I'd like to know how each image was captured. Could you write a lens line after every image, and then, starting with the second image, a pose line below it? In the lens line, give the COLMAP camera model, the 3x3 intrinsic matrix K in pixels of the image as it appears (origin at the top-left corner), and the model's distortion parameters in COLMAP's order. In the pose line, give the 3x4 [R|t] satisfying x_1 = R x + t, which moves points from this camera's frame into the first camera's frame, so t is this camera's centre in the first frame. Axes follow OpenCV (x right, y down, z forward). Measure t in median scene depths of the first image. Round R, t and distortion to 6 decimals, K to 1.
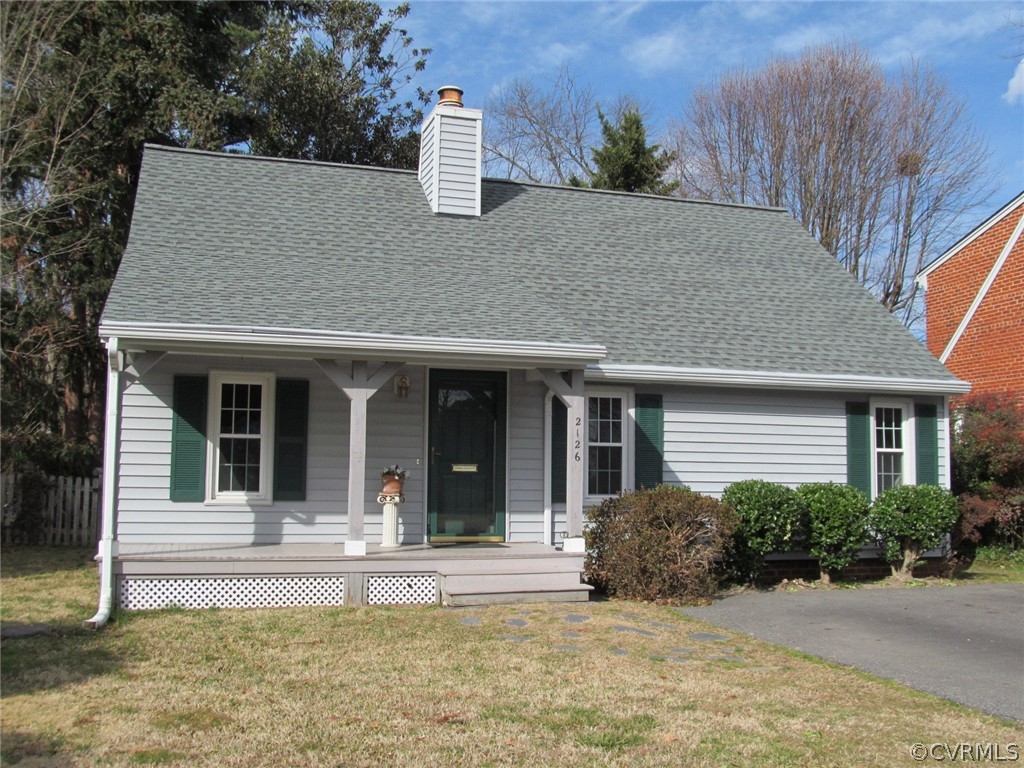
lens RADIAL K [[1038.3, 0, 512.0], [0, 1038.3, 384.0], [0, 0, 1]] dist [-0.078717, 0.013310]
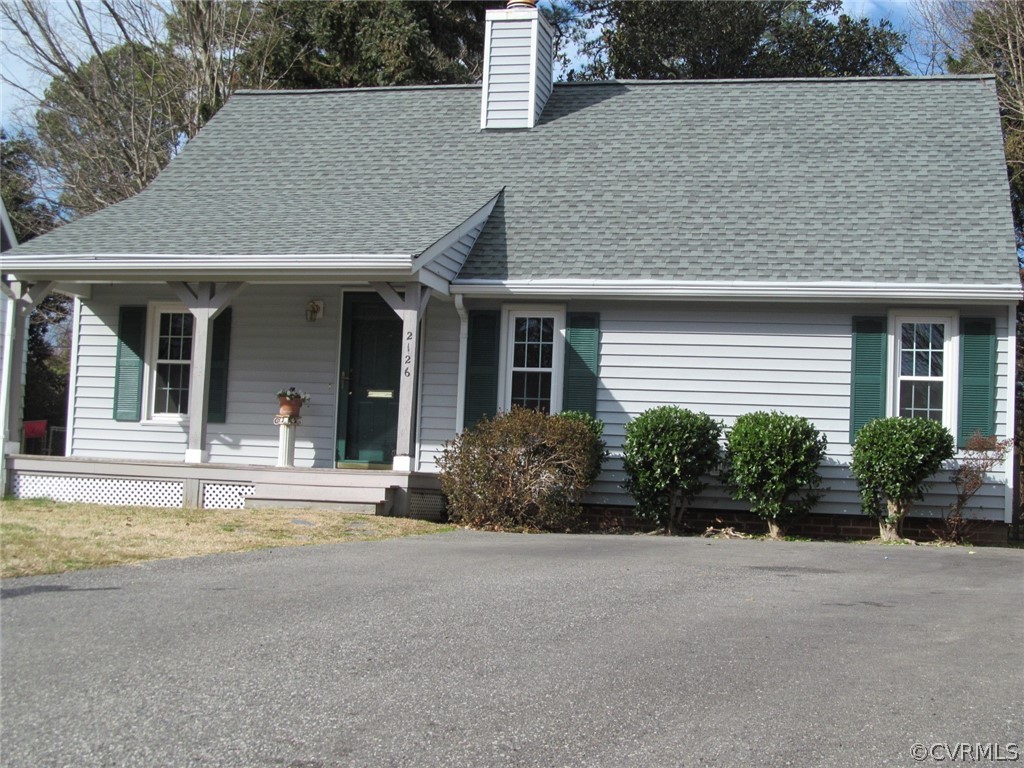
lens RADIAL K [[1483.4, 0, 512.0], [0, 1483.4, 384.0], [0, 0, 1]] dist [-0.152630, 0.105165]
pose [[0.853136, -0.013289, -0.521519, 0.769957], [0.012720, 0.999908, -0.004671, 0.079116], [0.521533, -0.002648, 0.853227, -0.107728]]
